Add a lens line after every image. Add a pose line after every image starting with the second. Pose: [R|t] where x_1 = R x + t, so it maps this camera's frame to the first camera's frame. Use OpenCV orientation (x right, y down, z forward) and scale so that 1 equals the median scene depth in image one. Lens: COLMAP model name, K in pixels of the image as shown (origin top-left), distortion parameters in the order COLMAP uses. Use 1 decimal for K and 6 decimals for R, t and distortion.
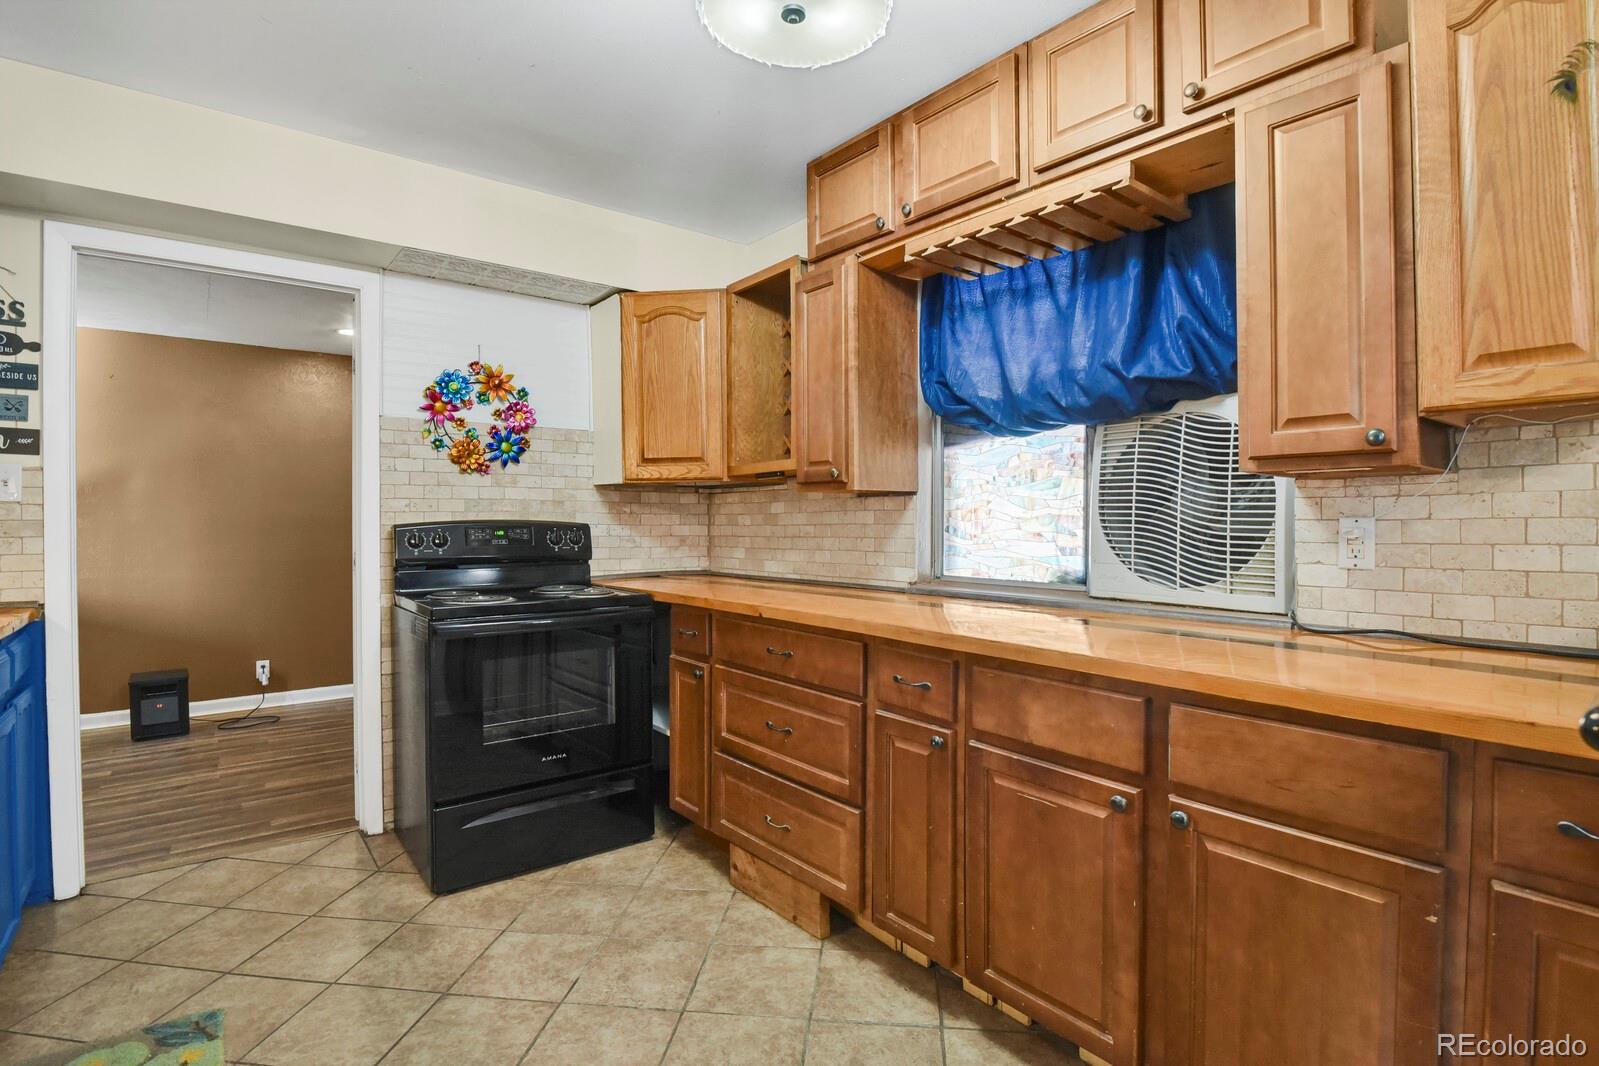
lens RADIAL K [[783.6, 0, 811.3], [0, 783.6, 527.7], [0, 0, 1]] dist [-0.021211, -0.004240]
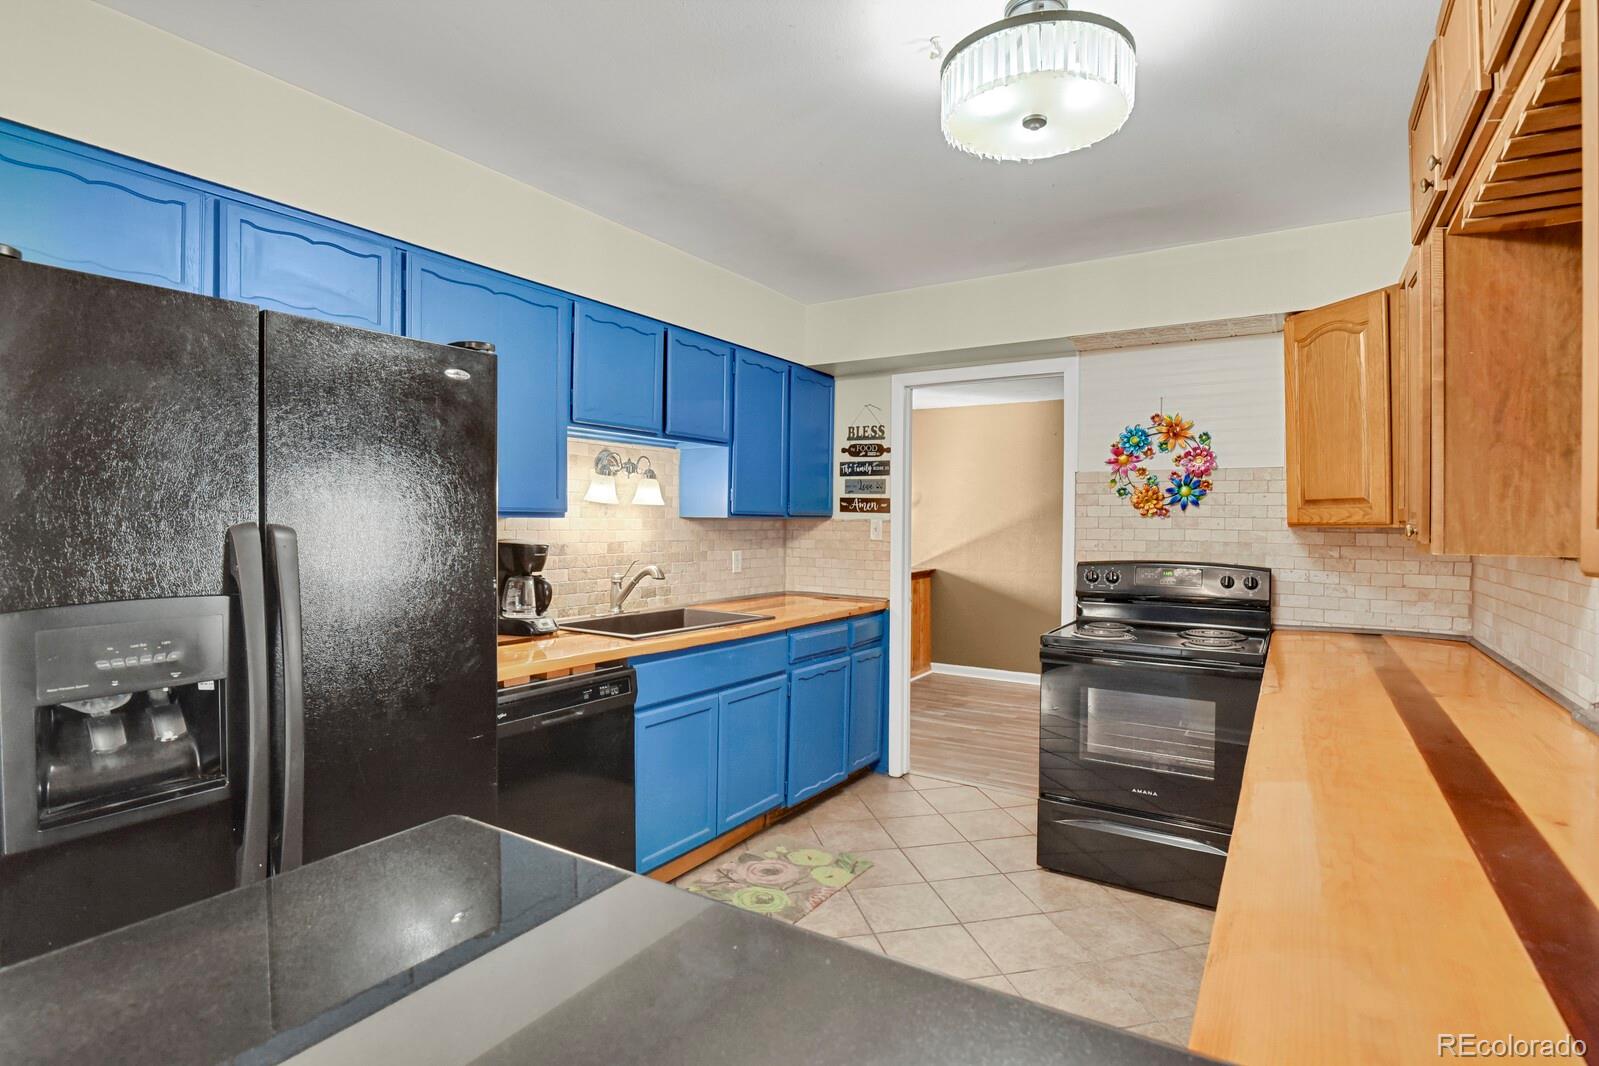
lens RADIAL K [[783.6, 0, 804.2], [0, 783.6, 527.3], [0, 0, 1]] dist [-0.021211, -0.004240]
pose [[0.326100, 0.015365, -0.945210, 0.436581], [-0.016037, 0.999814, 0.010720, -0.058887], [0.945199, 0.011662, 0.326286, 0.182108]]
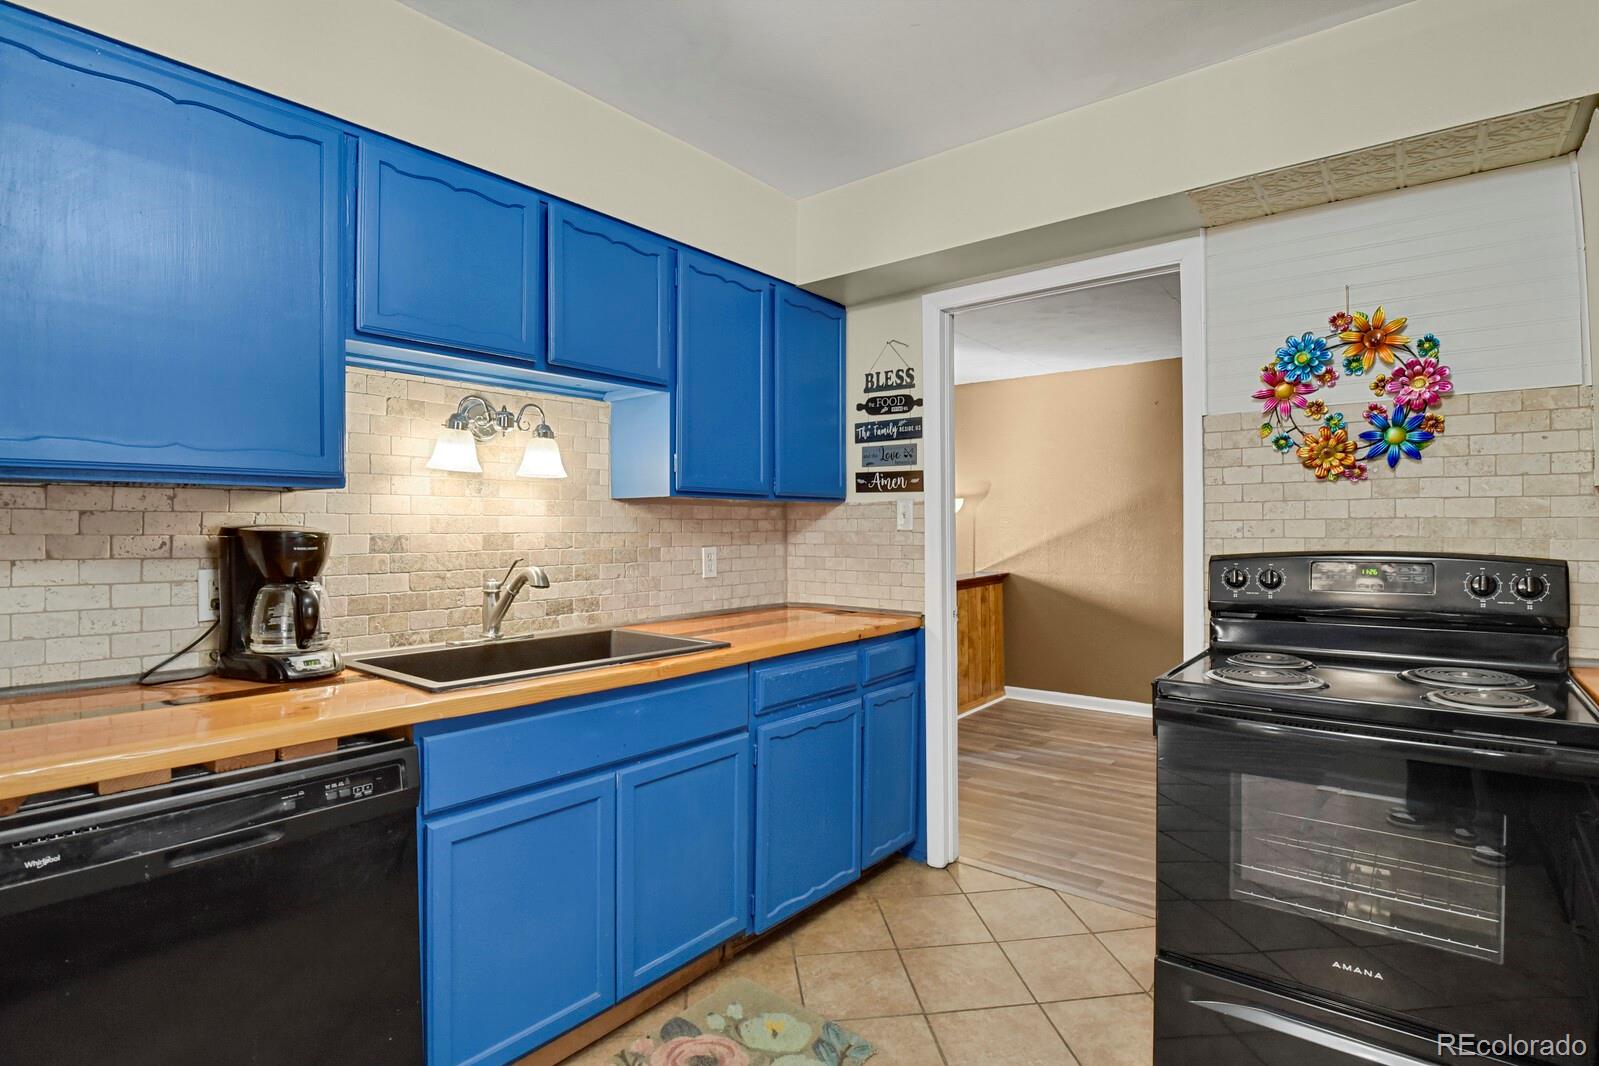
lens RADIAL K [[783.6, 0, 805.4], [0, 783.6, 527.3], [0, 0, 1]] dist [-0.021211, -0.004240]
pose [[0.224584, 0.002150, -0.974452, 0.113289], [-0.000445, 0.999998, 0.002104, -0.030507], [0.974455, -0.000039, 0.224584, 0.401719]]
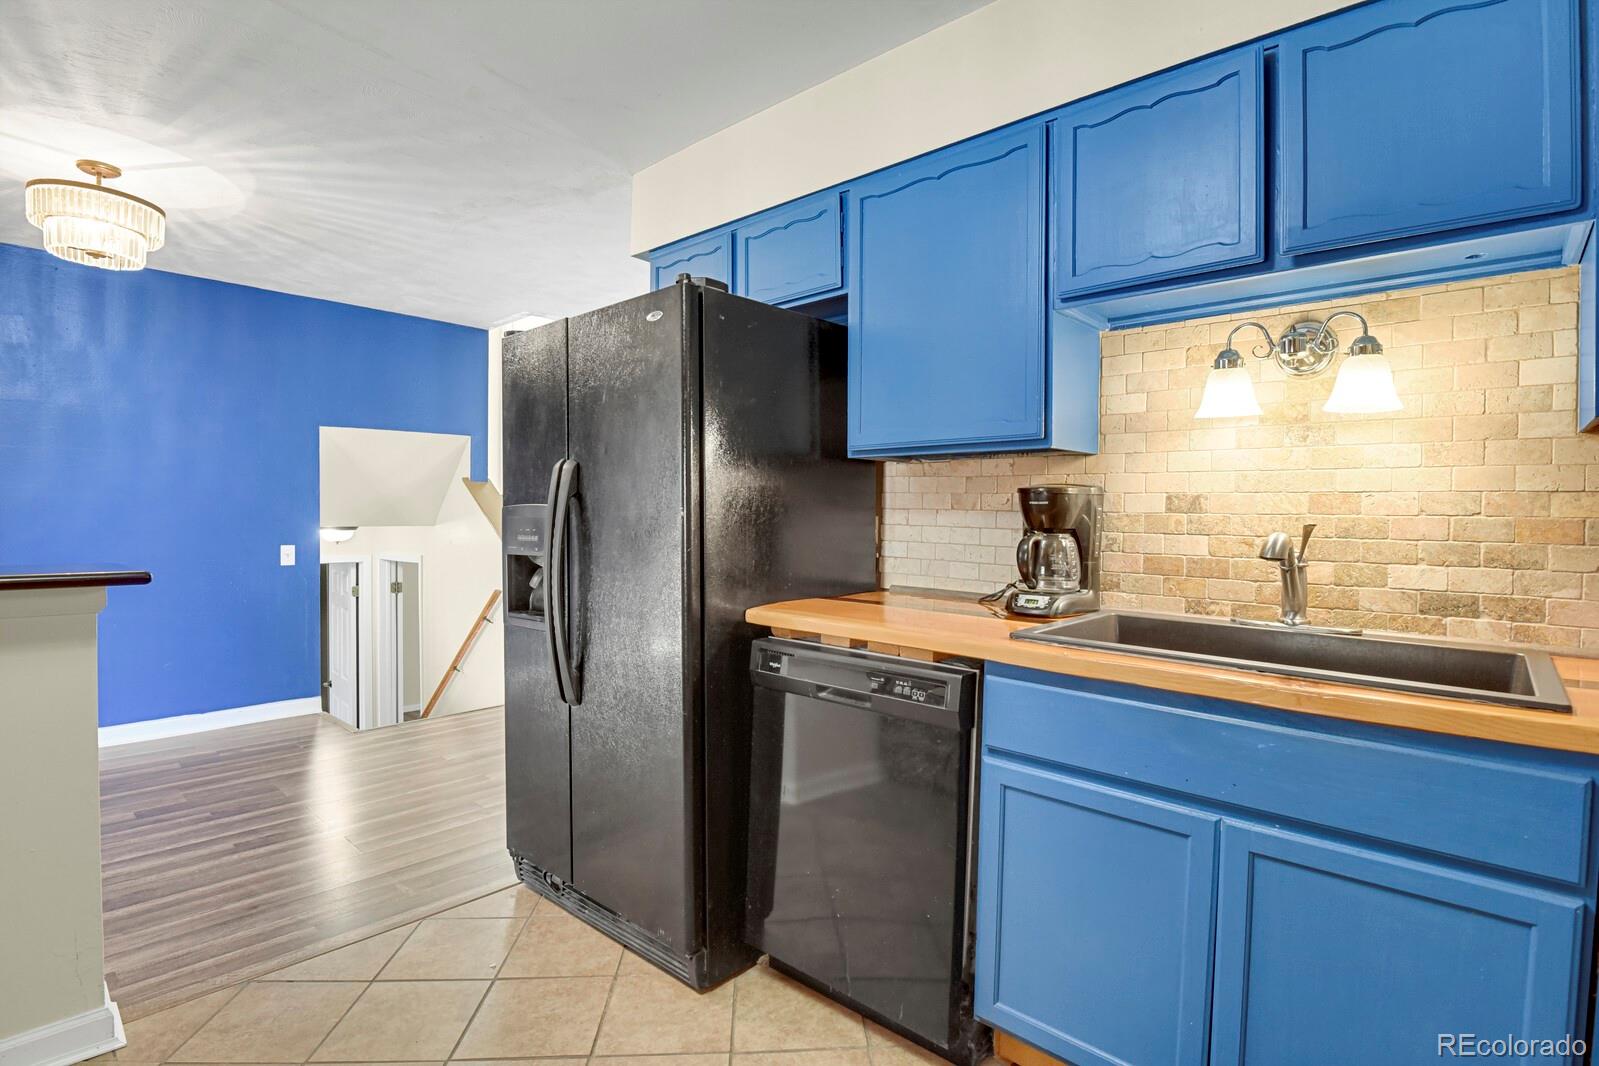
lens RADIAL K [[783.6, 0, 807.3], [0, 783.6, 527.0], [0, 0, 1]] dist [-0.021211, -0.004240]
pose [[-0.985908, -0.003660, -0.167250, -0.197650], [-0.007757, 0.999685, 0.023850, -0.009112], [0.167110, 0.024811, -0.985626, 0.761141]]
